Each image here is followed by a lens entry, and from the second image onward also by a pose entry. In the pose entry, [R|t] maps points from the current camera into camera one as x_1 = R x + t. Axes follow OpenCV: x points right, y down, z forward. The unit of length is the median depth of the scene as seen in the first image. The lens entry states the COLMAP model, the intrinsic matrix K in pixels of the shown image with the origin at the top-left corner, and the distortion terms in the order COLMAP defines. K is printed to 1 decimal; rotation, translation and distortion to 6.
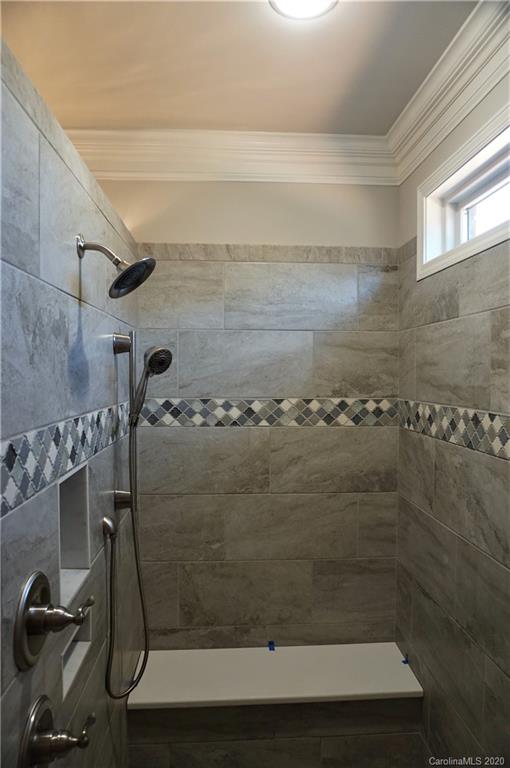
lens RADIAL K [[505.0, 0, 255.0], [0, 505.0, 384.0], [0, 0, 1]] dist [-0.039879, 0.041278]
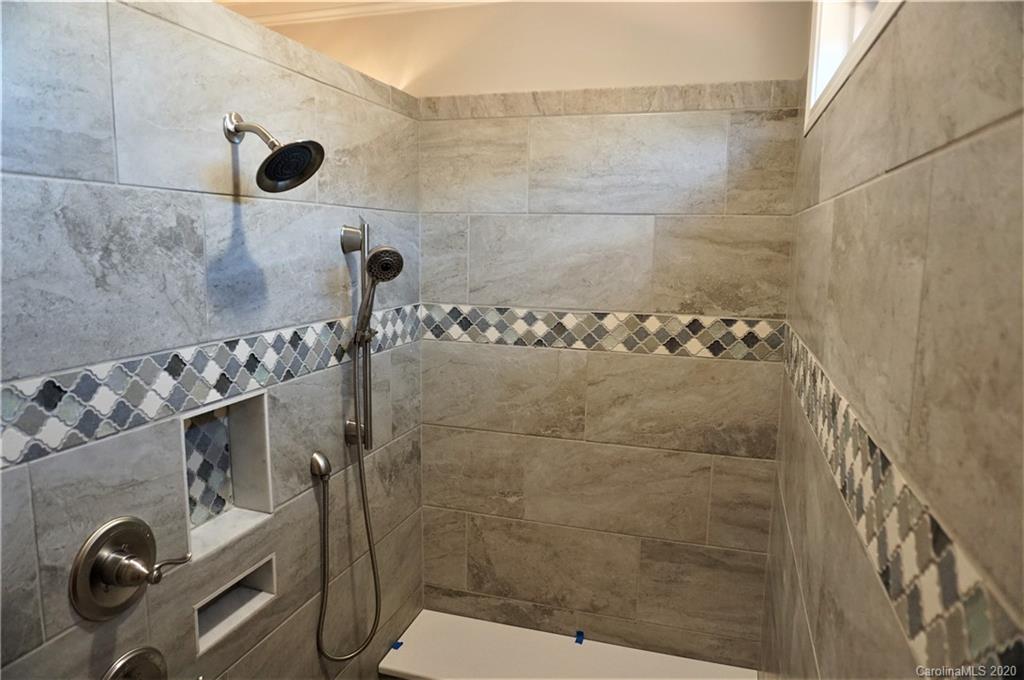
lens RADIAL K [[673.3, 0, 512.0], [0, 673.3, 340.0], [0, 0, 1]] dist [-0.039879, 0.041278]
pose [[0.933805, 0.064416, -0.351937, 0.266670], [-0.022413, 0.992259, 0.122147, -0.044617], [0.357081, -0.106174, 0.928020, 0.074316]]
